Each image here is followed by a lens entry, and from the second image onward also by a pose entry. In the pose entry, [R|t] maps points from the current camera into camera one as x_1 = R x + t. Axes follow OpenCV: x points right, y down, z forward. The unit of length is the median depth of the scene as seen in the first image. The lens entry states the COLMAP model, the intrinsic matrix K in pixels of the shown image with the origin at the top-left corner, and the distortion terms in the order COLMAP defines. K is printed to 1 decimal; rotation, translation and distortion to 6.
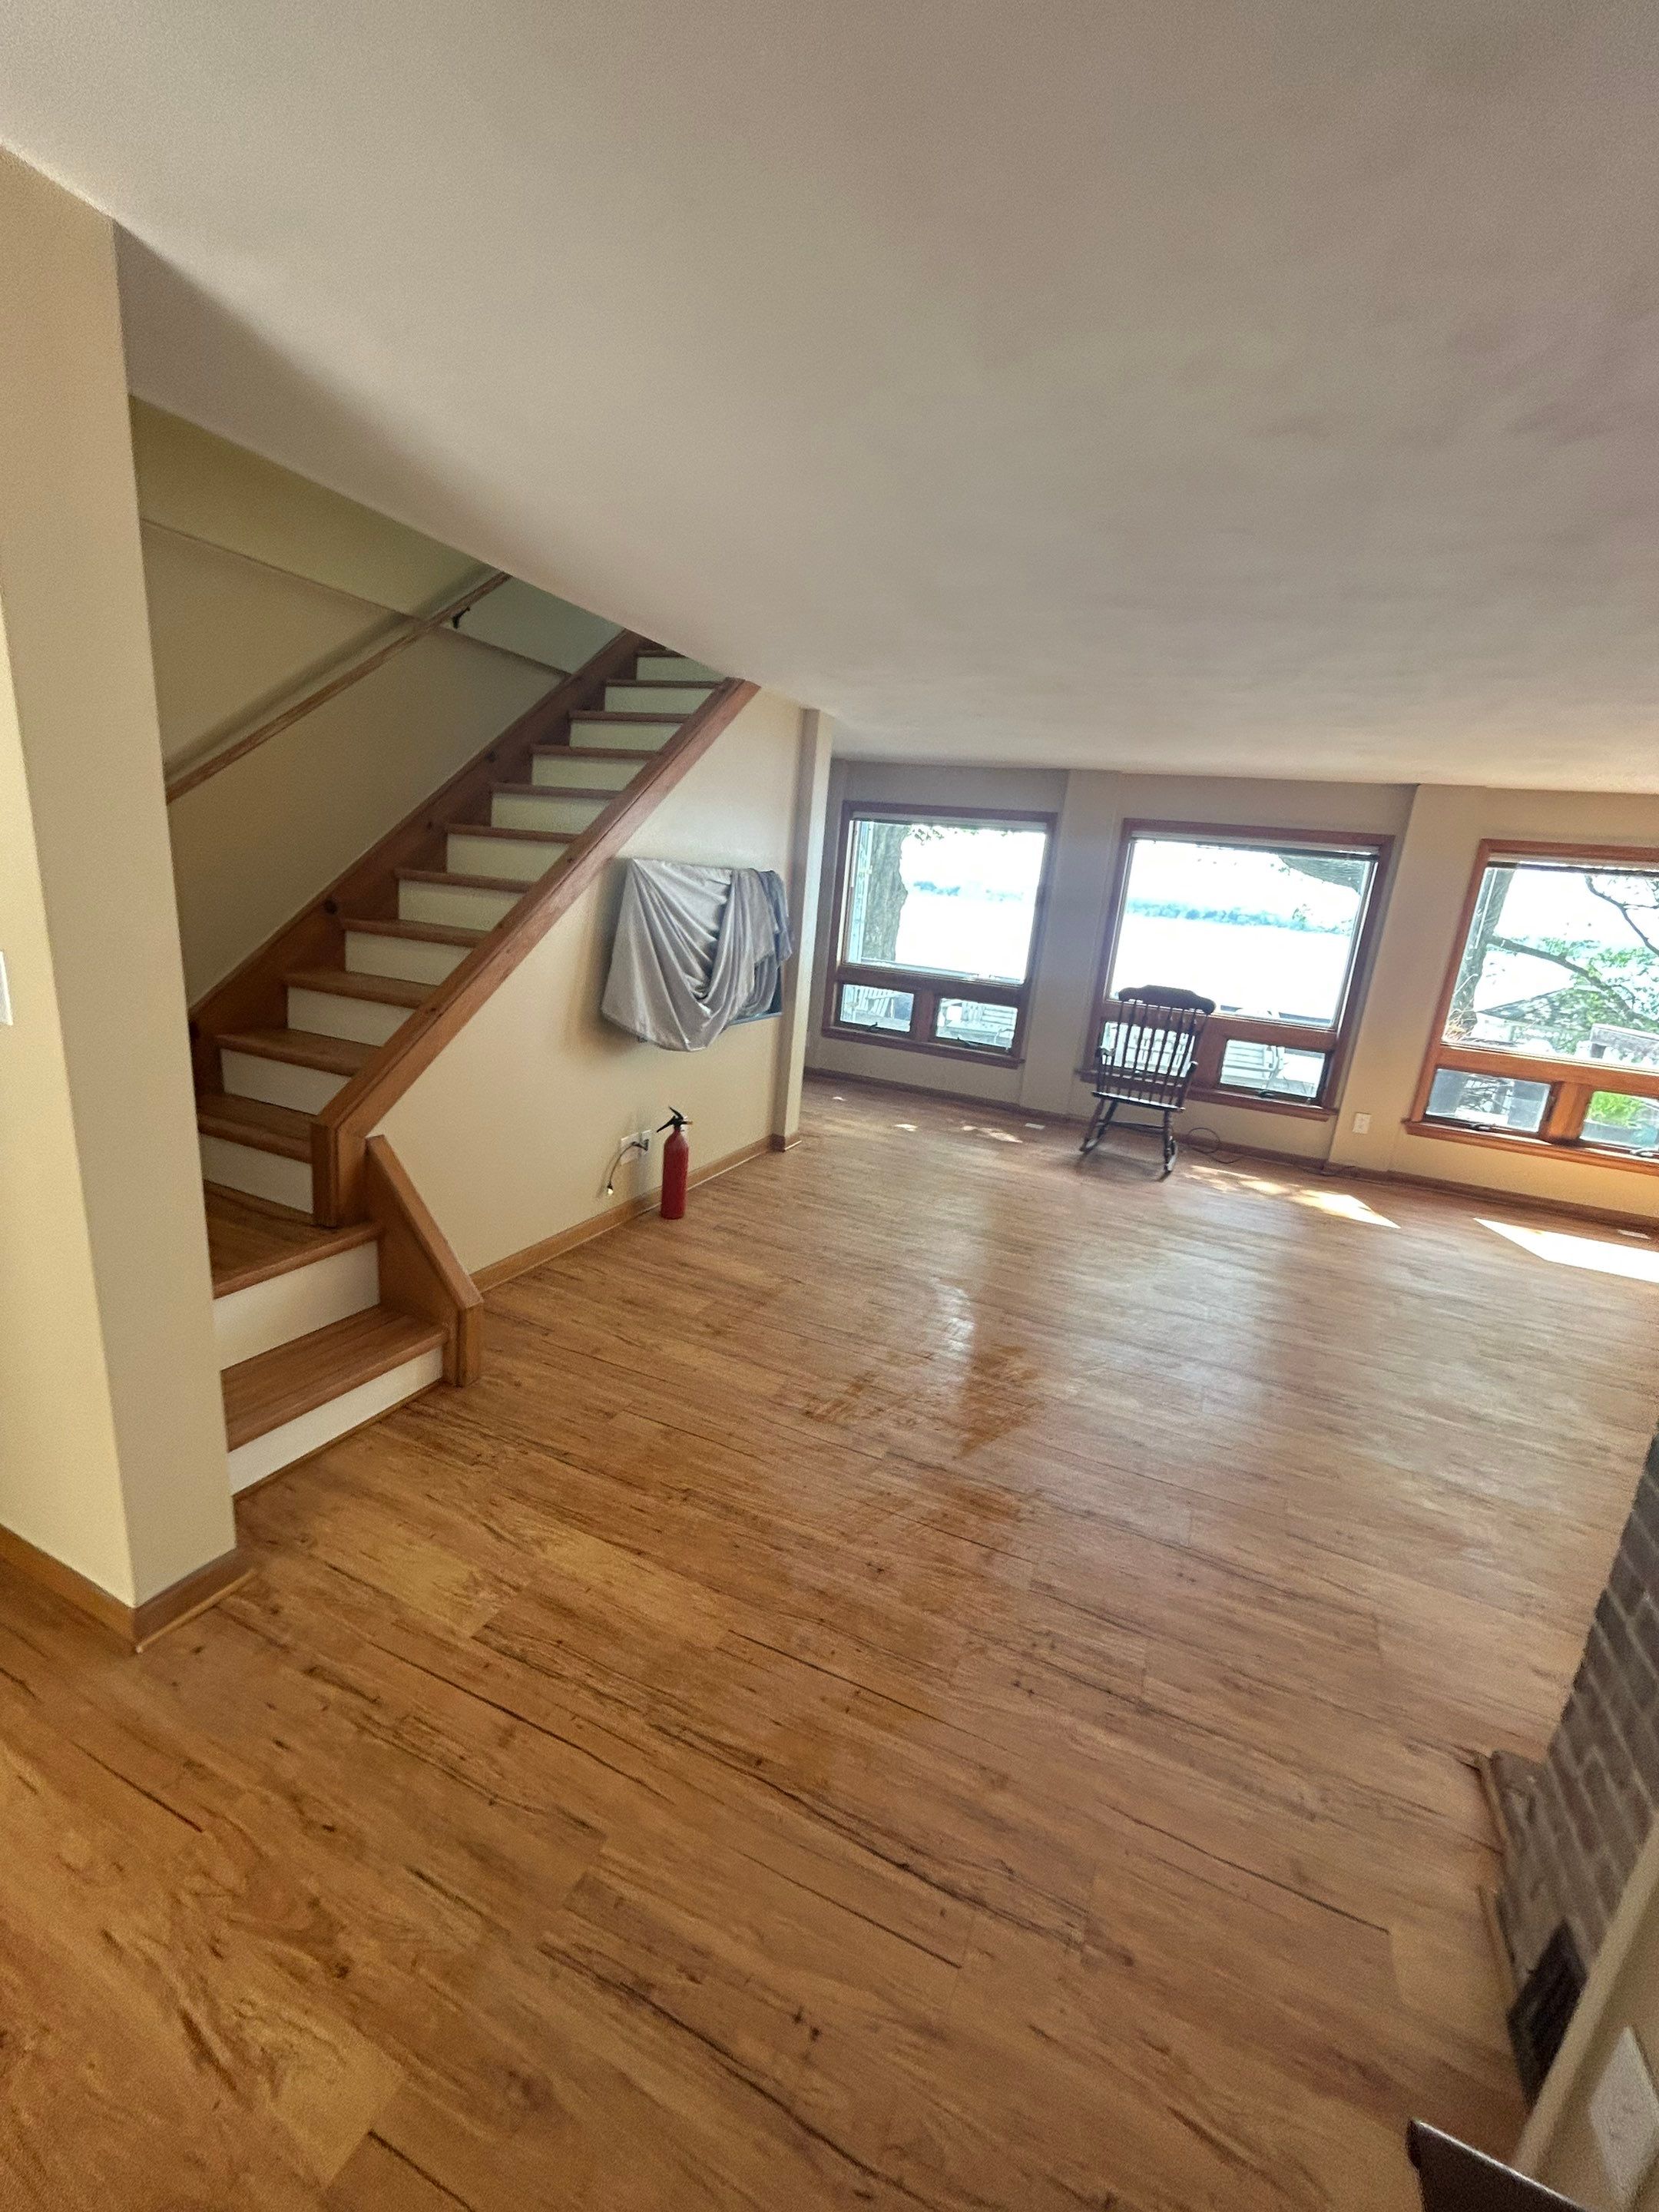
lens RADIAL K [[889.7, 0, 829.5], [0, 889.7, 1106.0], [0, 0, 1]] dist [-0.006834, 0.000353]
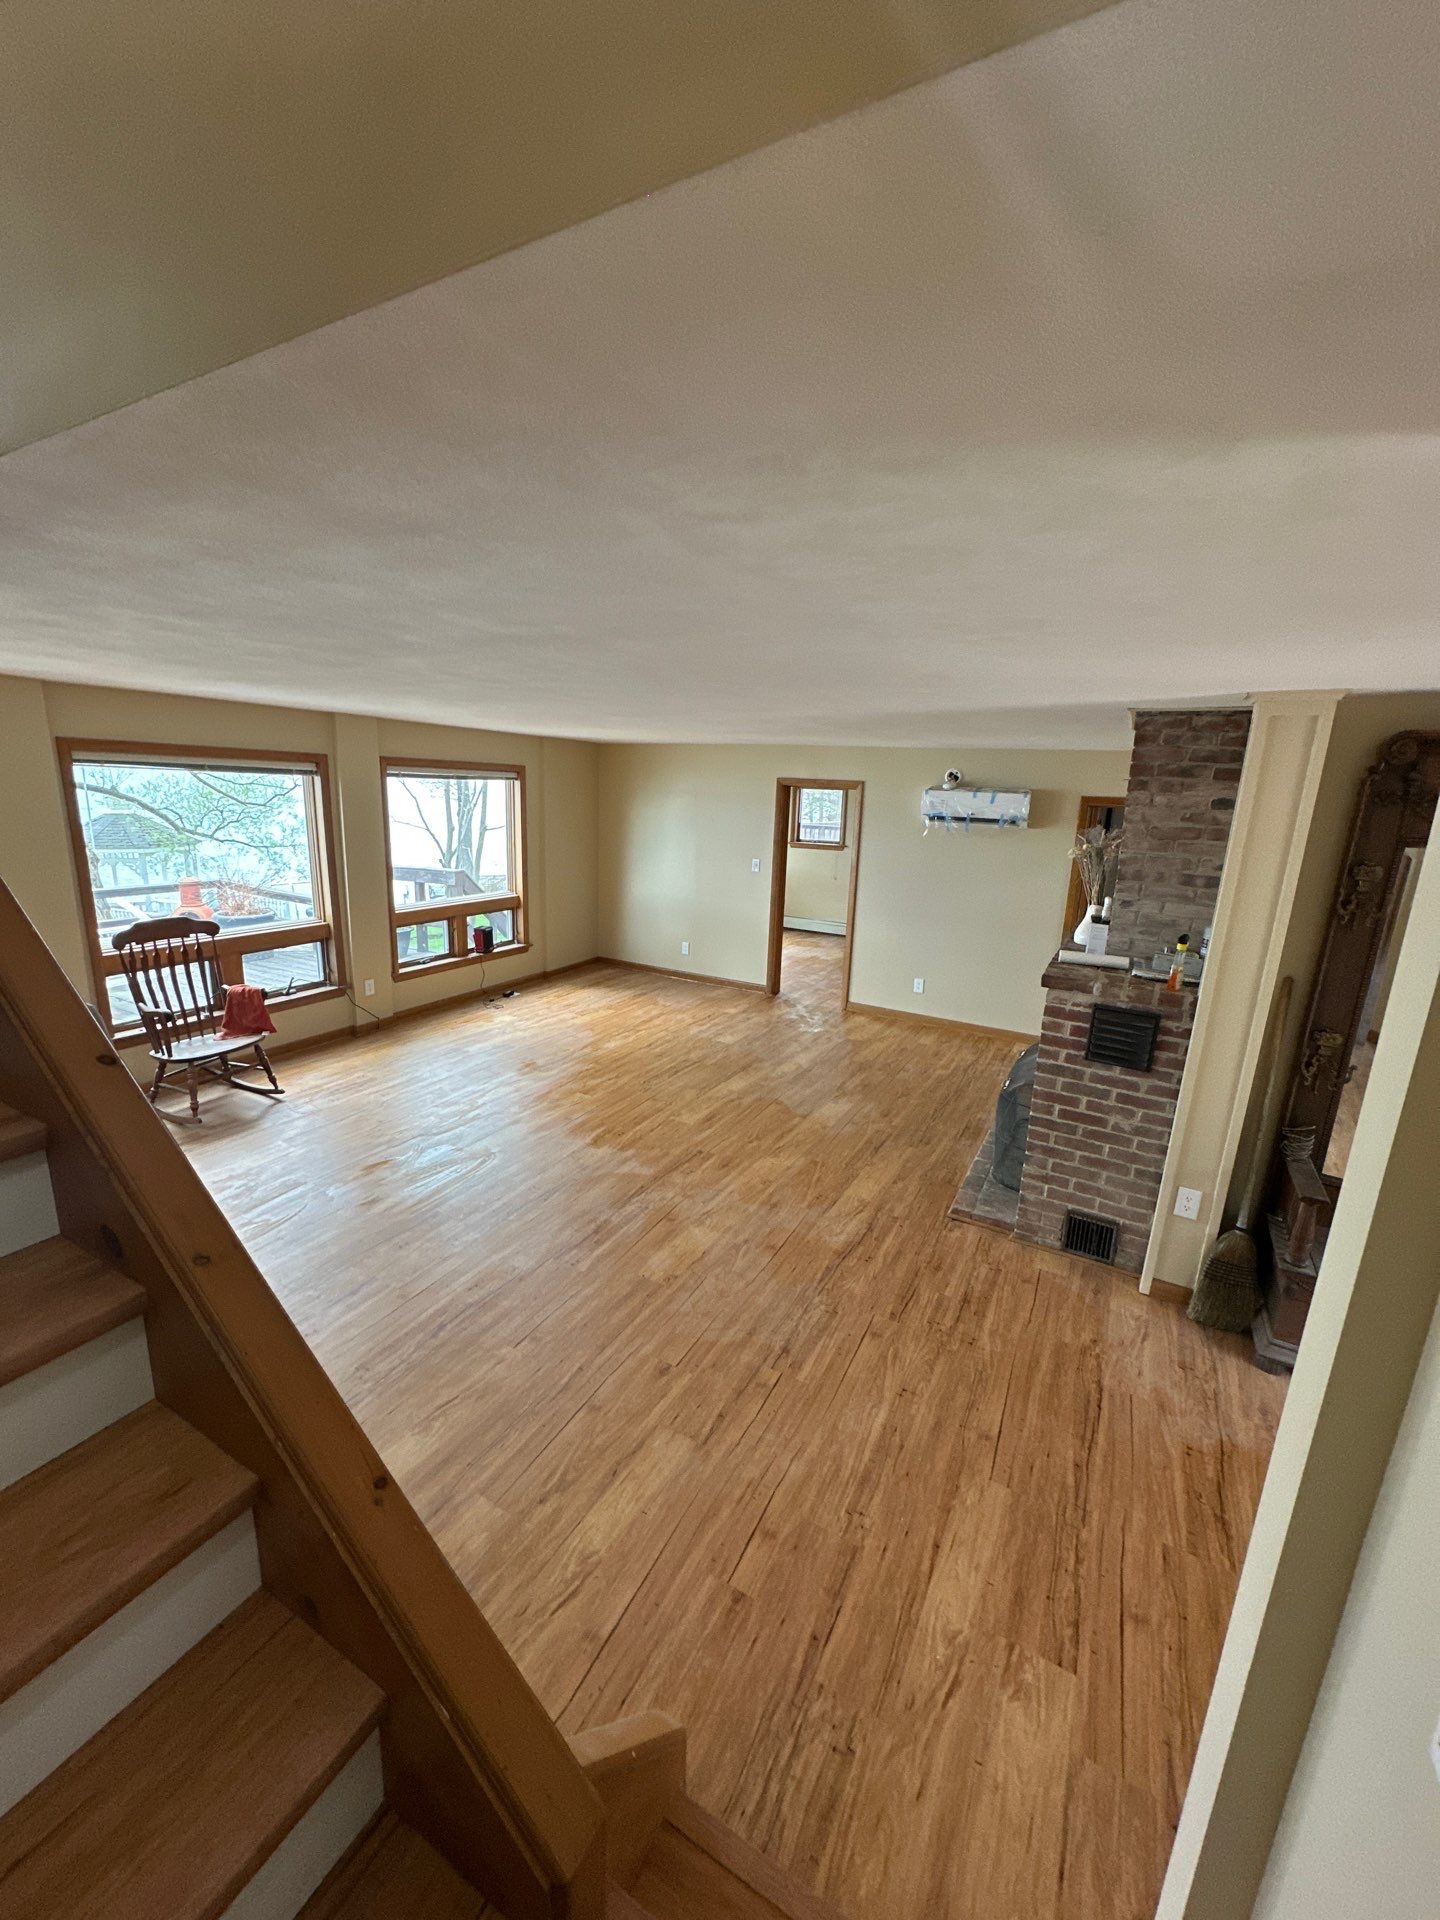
lens RADIAL K [[772.3, 0, 720.0], [0, 772.3, 960.0], [0, 0, 1]] dist [-0.006834, 0.000353]
pose [[0.089443, -0.308370, 0.947052, -0.932788], [0.224231, 0.932687, 0.282516, -0.547631], [-0.970423, 0.187090, 0.152568, 0.952977]]
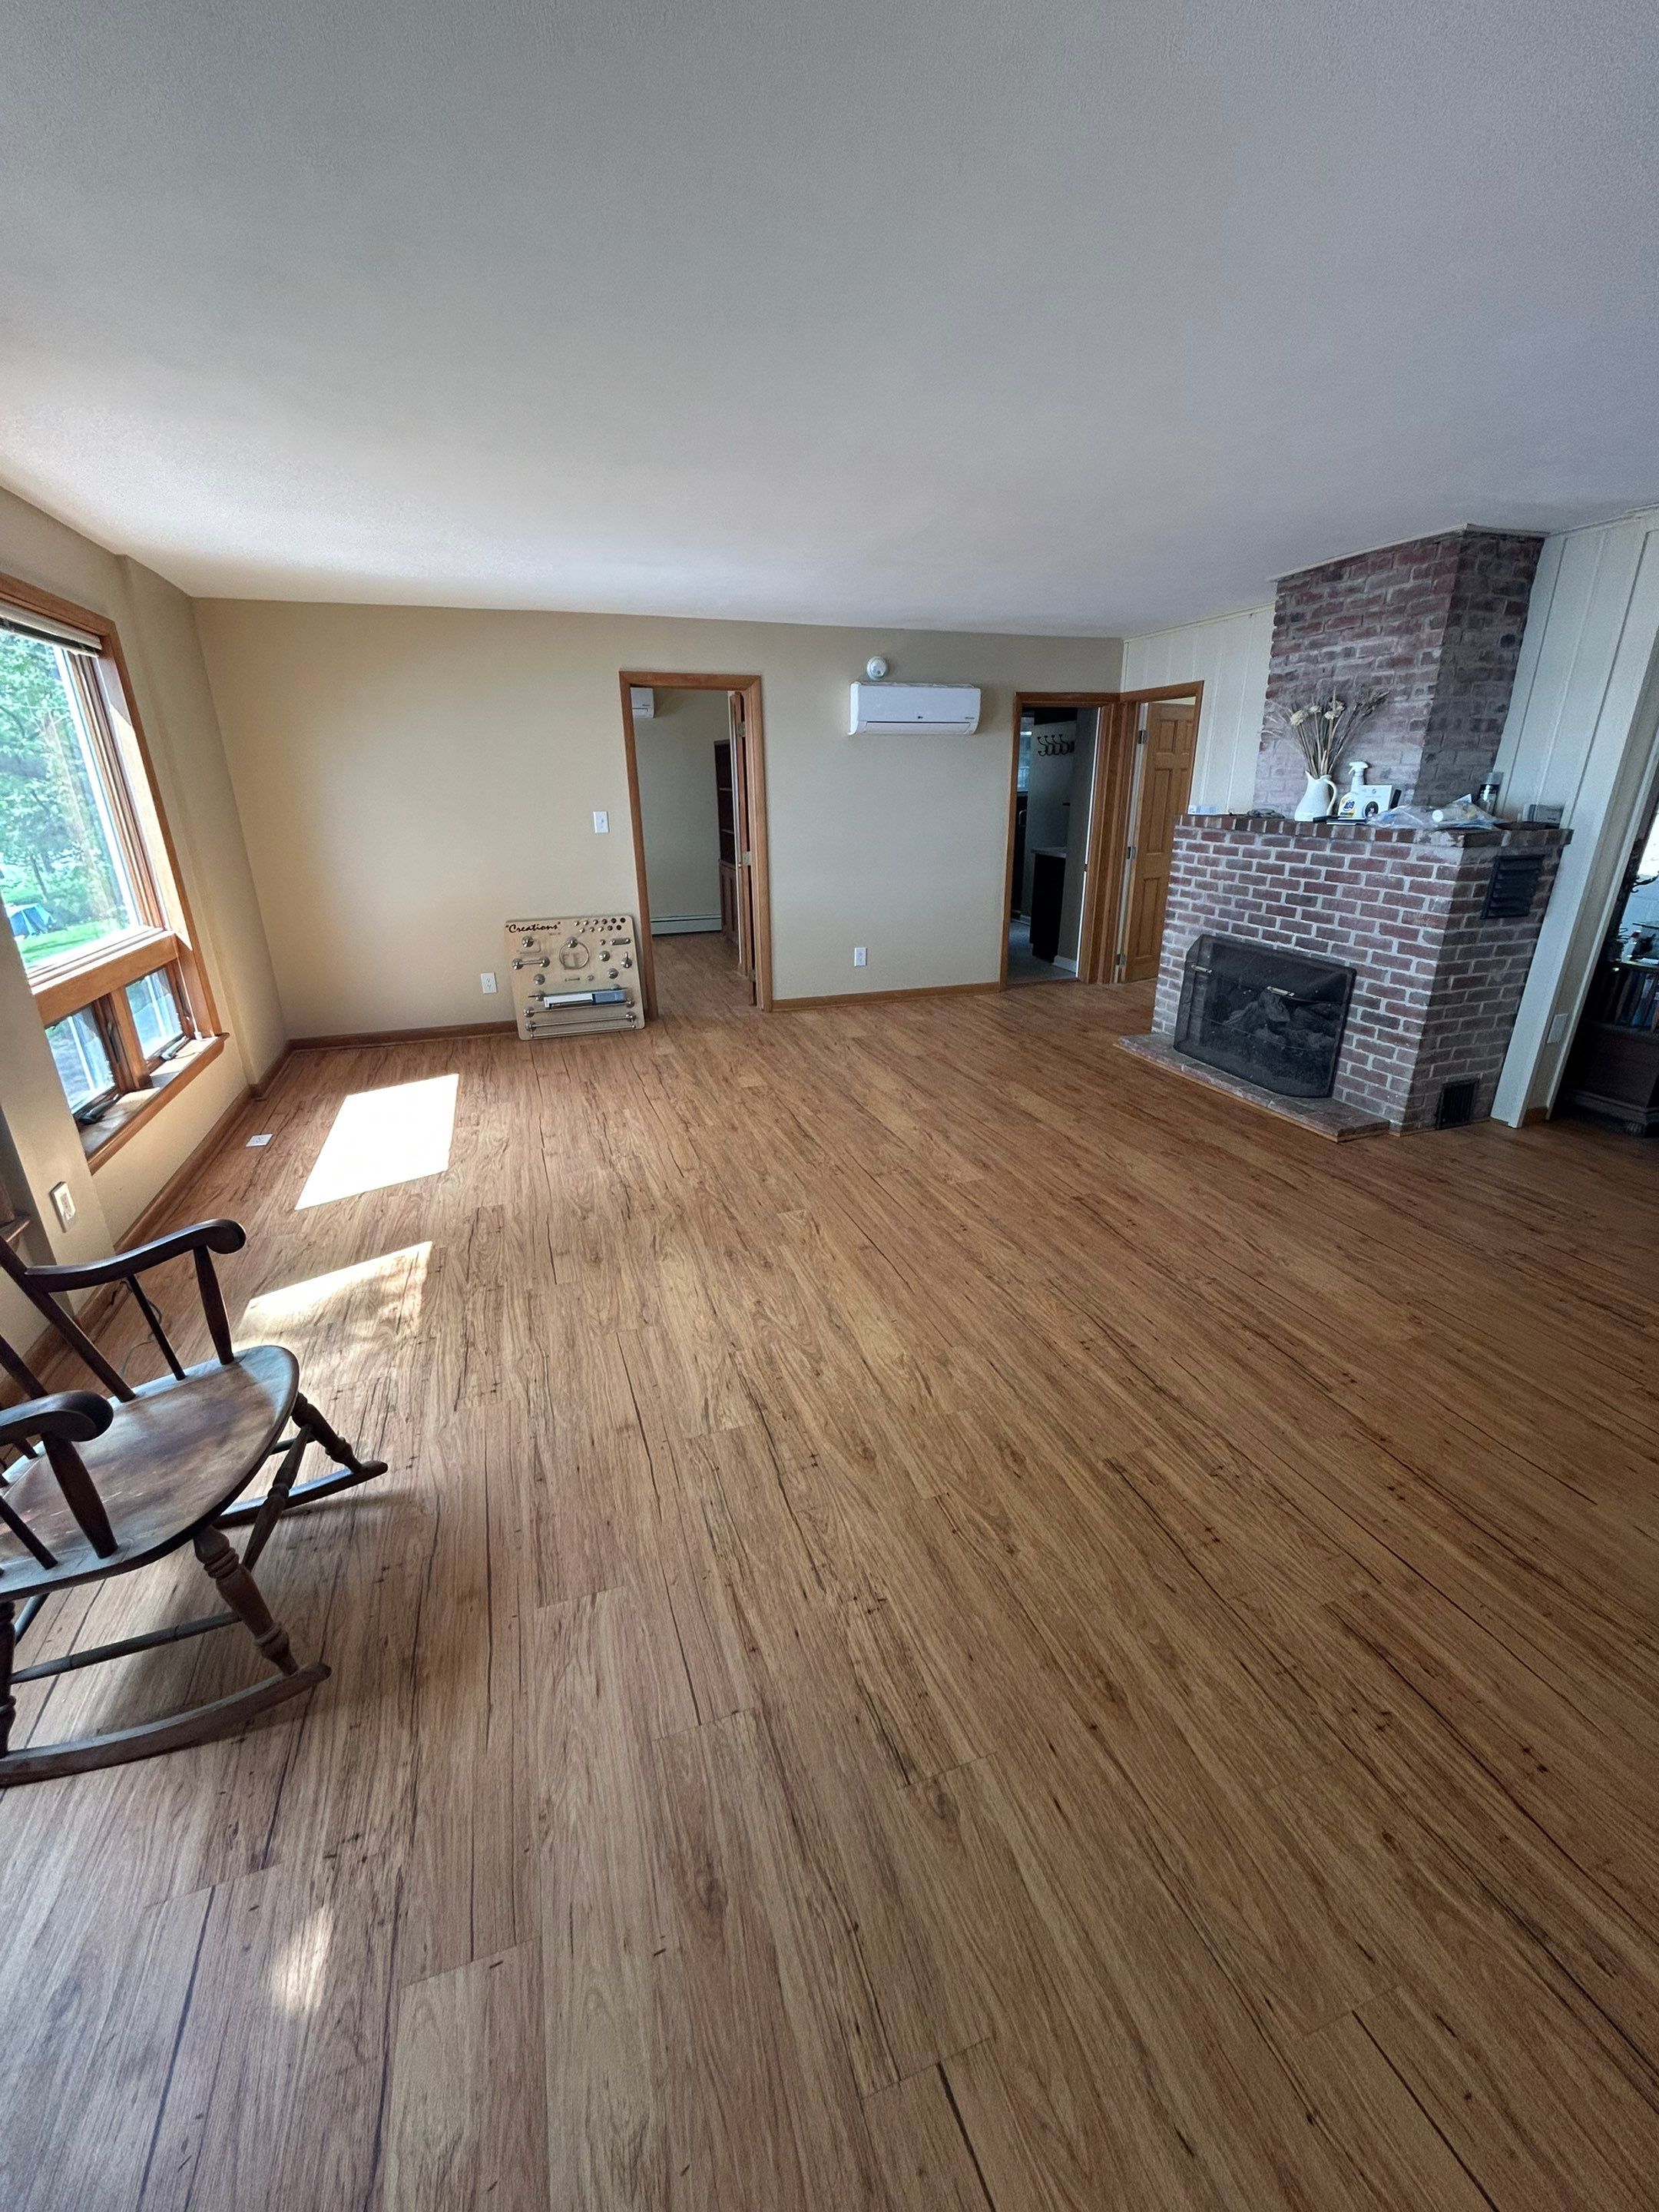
lens RADIAL K [[889.7, 0, 829.5], [0, 889.7, 1106.0], [0, 0, 1]] dist [-0.006834, 0.000353]
pose [[-0.679864, -0.328640, 0.655576, 0.137266], [0.136973, 0.821323, 0.553775, -0.579682], [-0.720433, 0.466288, -0.513374, 2.436745]]
